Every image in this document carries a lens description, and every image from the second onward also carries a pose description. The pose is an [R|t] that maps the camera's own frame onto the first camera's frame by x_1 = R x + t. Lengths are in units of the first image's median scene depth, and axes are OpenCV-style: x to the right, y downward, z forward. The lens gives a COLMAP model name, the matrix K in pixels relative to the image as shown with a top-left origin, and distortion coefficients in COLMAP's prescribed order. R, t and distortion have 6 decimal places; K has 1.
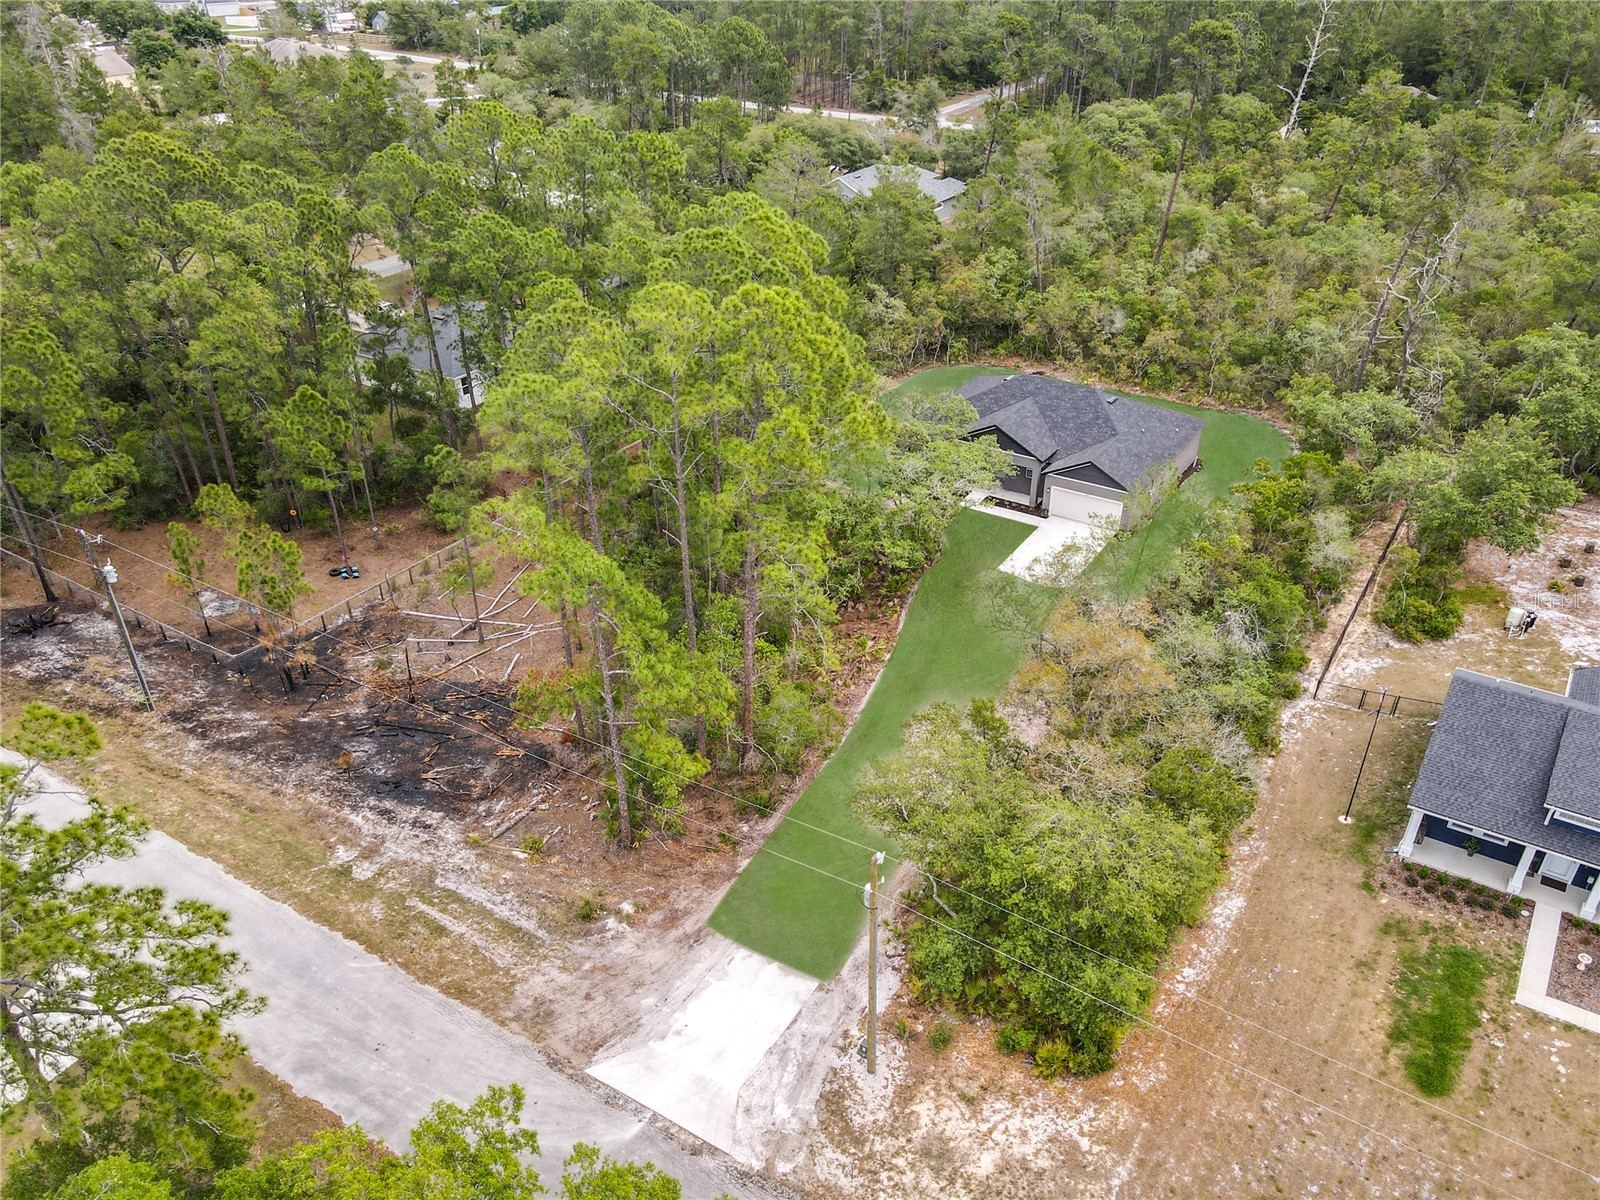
lens RADIAL K [[1155.5, 0, 800.0], [0, 1155.5, 600.0], [0, 0, 1]] dist [0.038503, 0.001555]
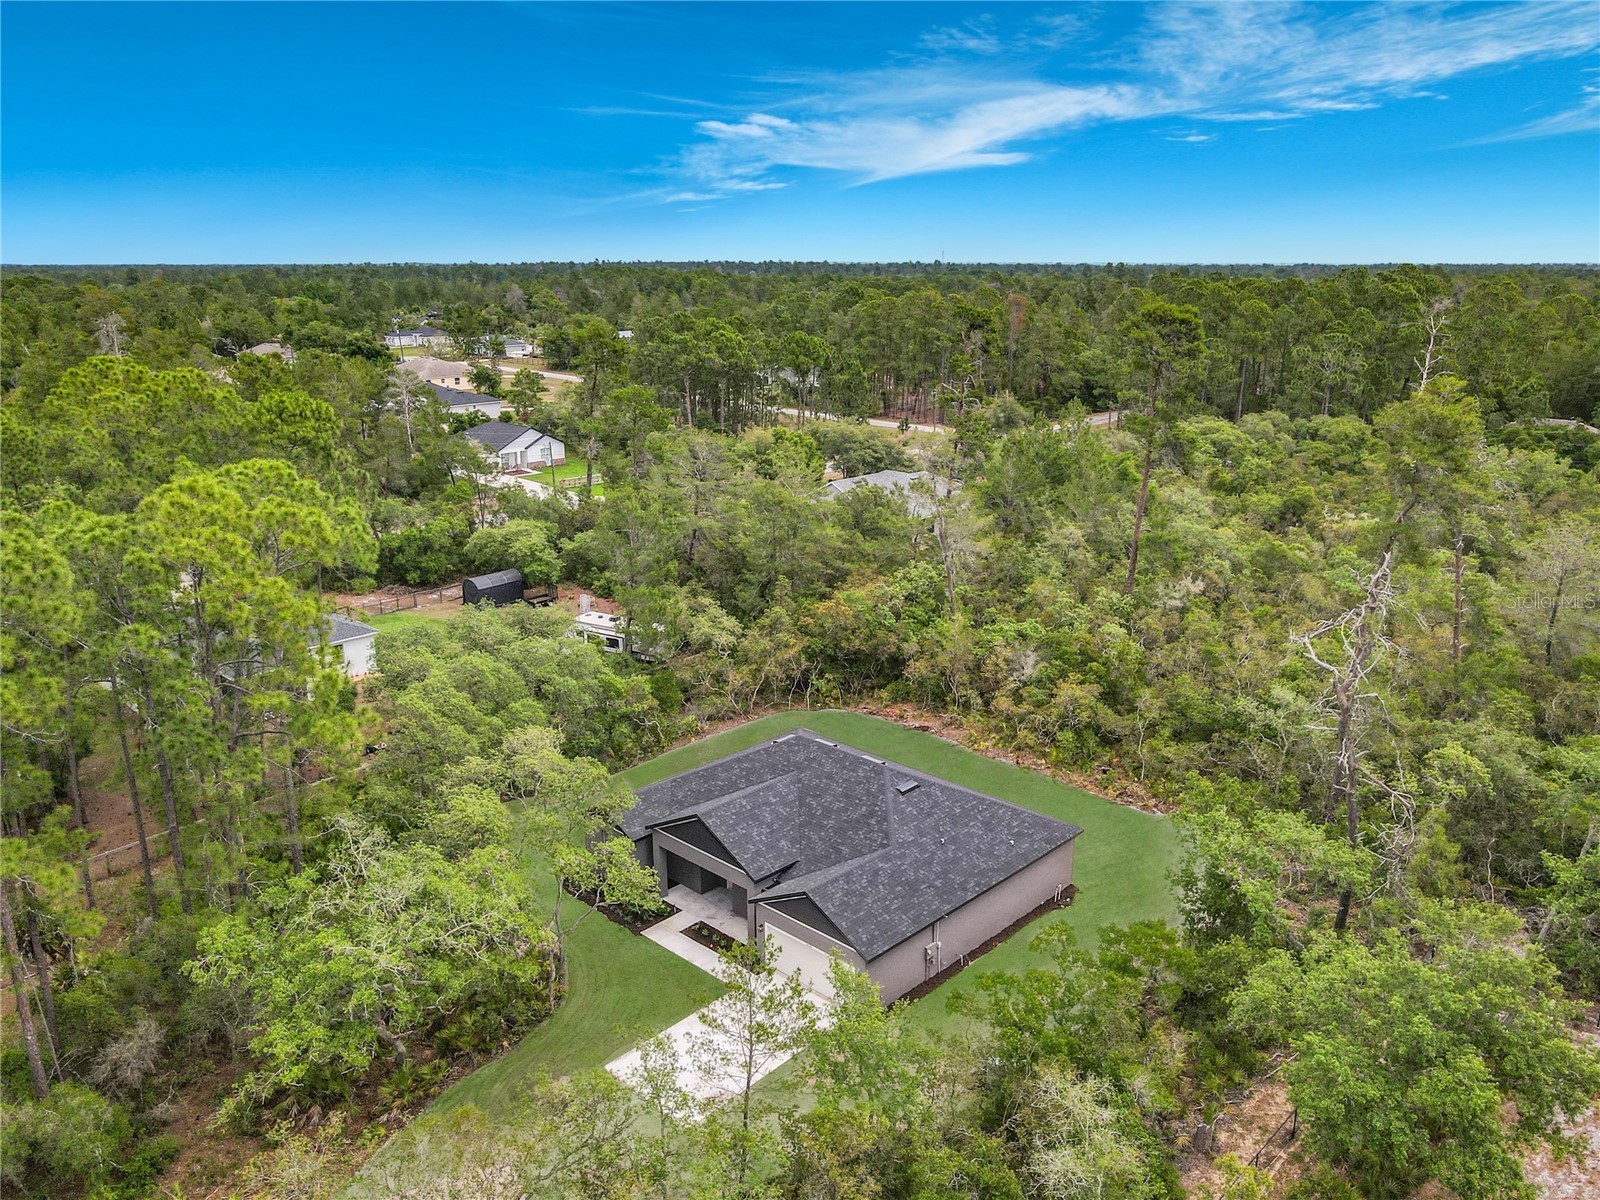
lens RADIAL K [[1144.6, 0, 800.0], [0, 1144.6, 600.0], [0, 0, 1]] dist [-0.004266, 0.001053]
pose [[0.981279, 0.051833, -0.185484, 0.259058], [-0.097461, 0.964324, -0.246130, -0.087598], [0.166110, 0.259600, 0.951323, 0.276393]]
